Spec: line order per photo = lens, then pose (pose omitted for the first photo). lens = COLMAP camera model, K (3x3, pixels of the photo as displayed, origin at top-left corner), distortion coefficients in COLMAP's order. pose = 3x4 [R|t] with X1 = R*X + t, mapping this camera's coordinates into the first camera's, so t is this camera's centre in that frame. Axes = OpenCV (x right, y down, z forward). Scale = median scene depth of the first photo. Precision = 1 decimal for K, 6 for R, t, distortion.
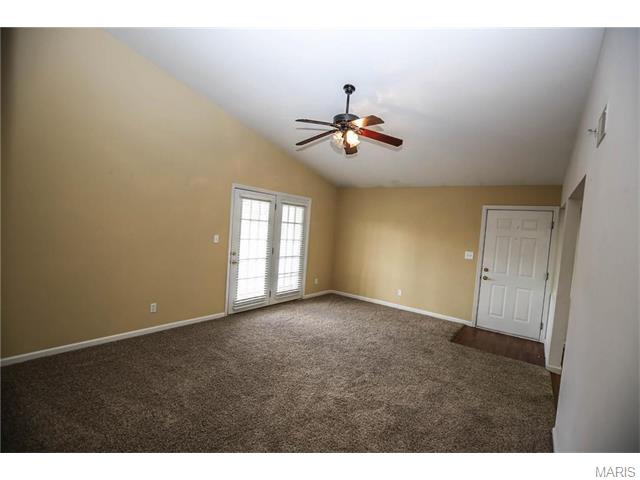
lens RADIAL K [[294.4, 0, 321.0], [0, 294.4, 244.2], [0, 0, 1]] dist [-0.034401, 0.005396]
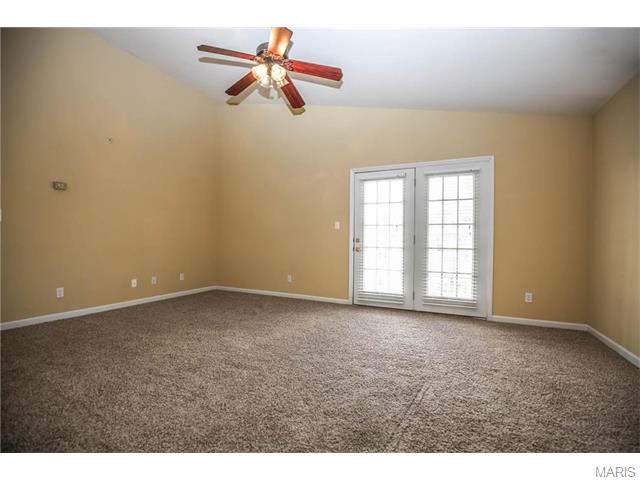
lens RADIAL K [[294.4, 0, 324.2], [0, 294.4, 240.4], [0, 0, 1]] dist [-0.034401, 0.005396]
pose [[0.200901, -0.066807, -0.977331, 0.563690], [-0.051370, 0.995581, -0.078614, 0.102952], [0.978264, 0.066000, 0.196581, 0.637463]]
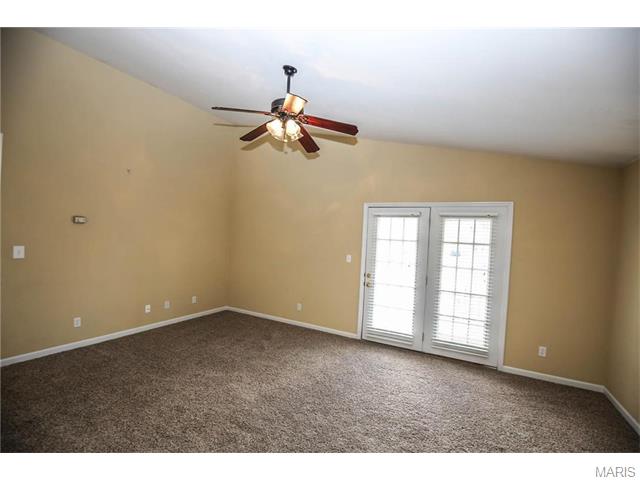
lens RADIAL K [[294.4, 0, 324.0], [0, 294.4, 241.3], [0, 0, 1]] dist [-0.034401, 0.005396]
pose [[0.156723, -0.048378, -0.986457, 0.567009], [-0.094784, 0.993453, -0.063779, -0.003610], [0.983084, 0.103496, 0.151111, 0.636160]]
